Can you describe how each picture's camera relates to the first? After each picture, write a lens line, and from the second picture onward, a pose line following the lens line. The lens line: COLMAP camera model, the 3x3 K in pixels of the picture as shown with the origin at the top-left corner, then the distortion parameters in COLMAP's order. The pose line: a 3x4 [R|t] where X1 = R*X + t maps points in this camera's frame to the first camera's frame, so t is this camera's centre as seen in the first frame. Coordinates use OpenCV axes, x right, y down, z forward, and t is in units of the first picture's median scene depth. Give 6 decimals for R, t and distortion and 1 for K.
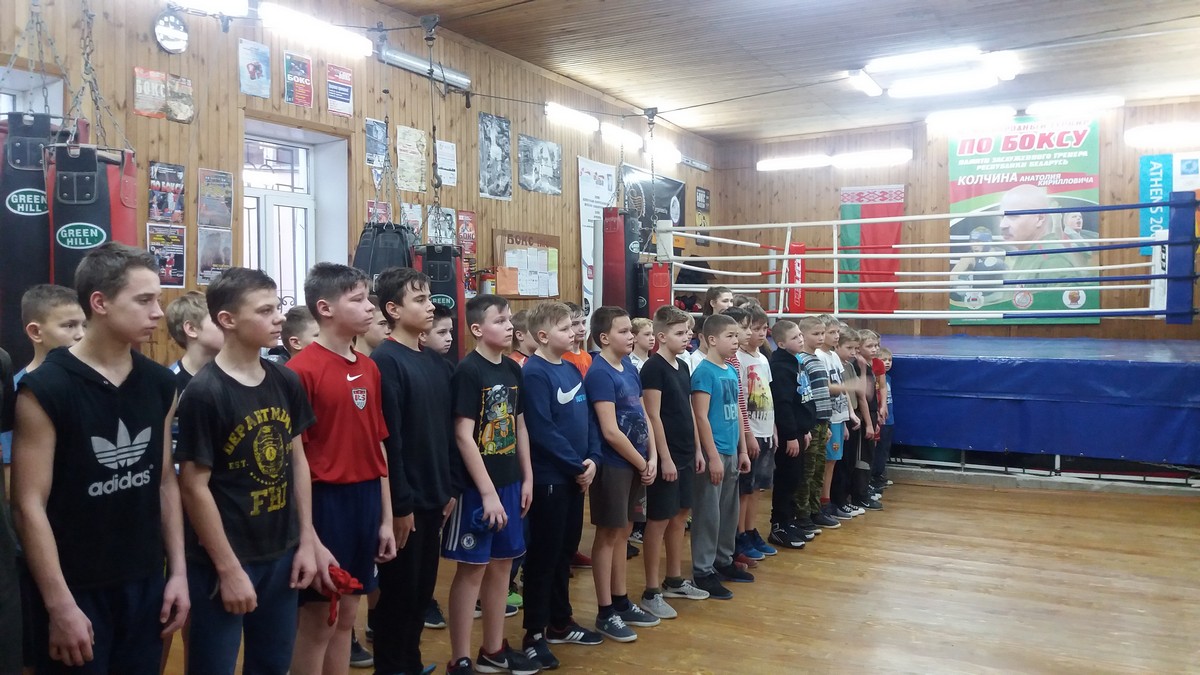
lens RADIAL K [[998.5, 0, 601.6], [0, 998.5, 340.5], [0, 0, 1]] dist [0.089428, -0.178261]
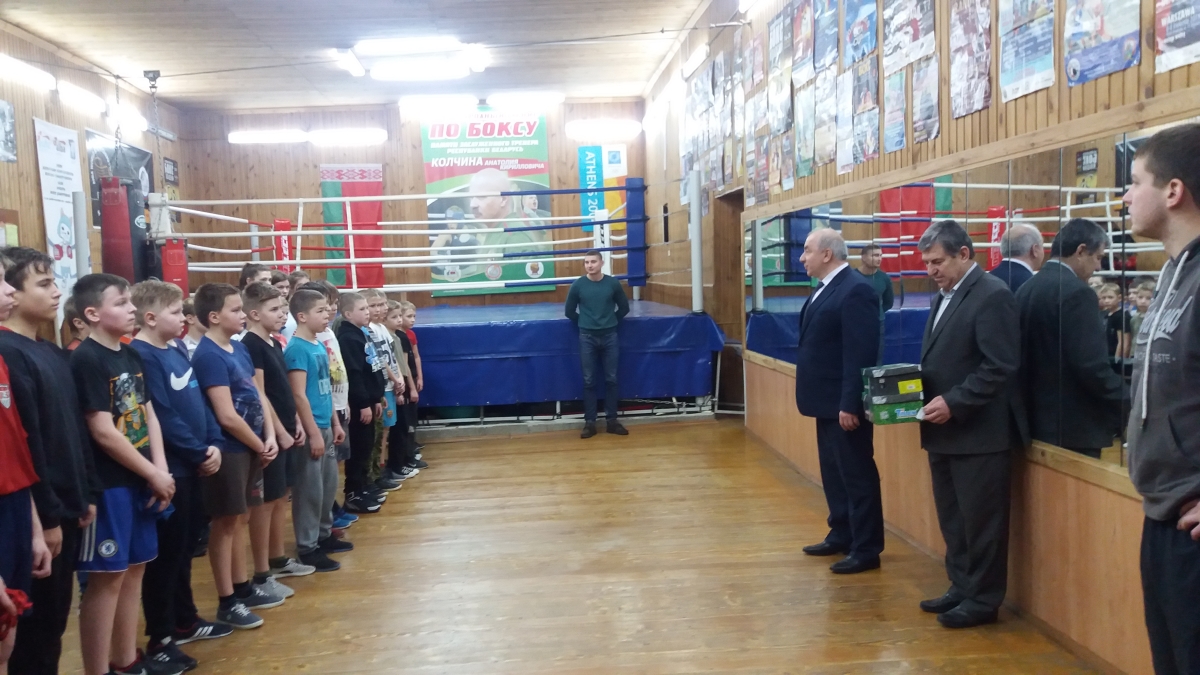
lens RADIAL K [[998.5, 0, 602.5], [0, 998.5, 364.0], [0, 0, 1]] dist [0.089428, -0.178261]
pose [[0.832166, -0.078391, 0.548958, -0.132893], [0.054034, 0.996709, 0.060421, 0.002077], [-0.551888, -0.020618, 0.833664, -0.000383]]
